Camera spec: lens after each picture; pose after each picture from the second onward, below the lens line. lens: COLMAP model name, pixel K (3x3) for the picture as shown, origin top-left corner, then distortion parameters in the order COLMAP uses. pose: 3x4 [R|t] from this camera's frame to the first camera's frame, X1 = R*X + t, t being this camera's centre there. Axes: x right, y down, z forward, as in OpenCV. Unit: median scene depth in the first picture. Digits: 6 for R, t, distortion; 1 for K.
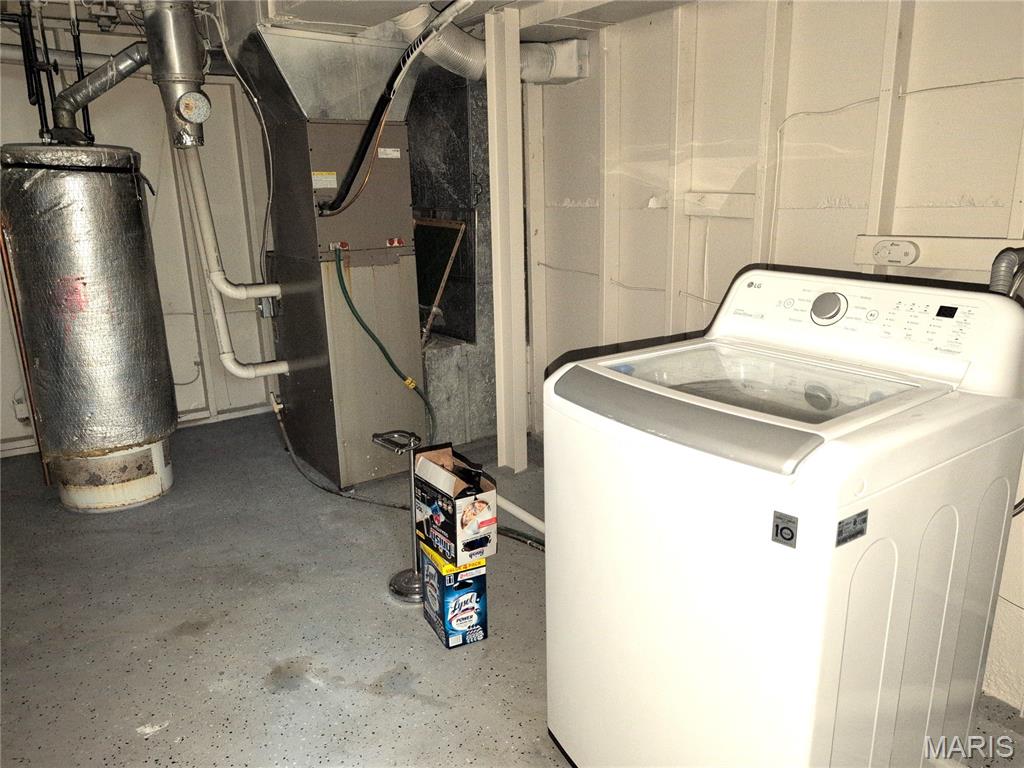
lens RADIAL K [[753.7, 0, 513.1], [0, 753.7, 386.1], [0, 0, 1]] dist [0.002316, -0.008207]
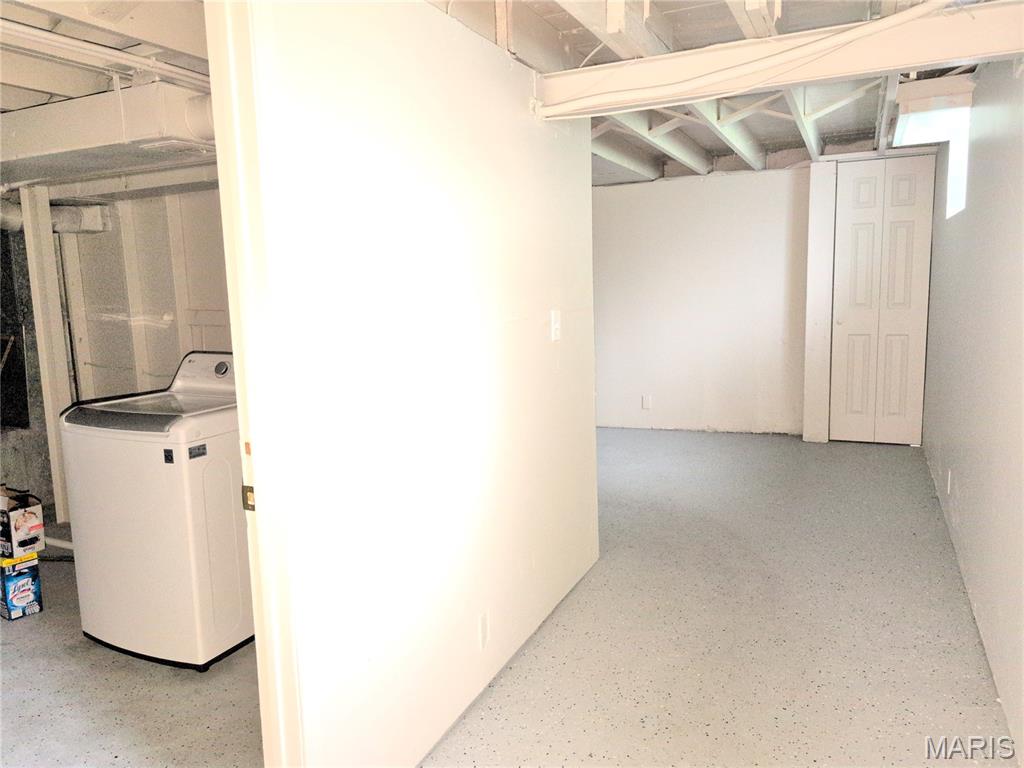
lens RADIAL K [[718.9, 0, 514.5], [0, 718.9, 384.0], [0, 0, 1]] dist [-0.013153, -0.003603]
pose [[0.861607, -0.064856, 0.503416, 0.088121], [0.133004, 0.985996, -0.100612, 0.164497], [-0.489840, 0.153644, 0.858167, -0.722068]]
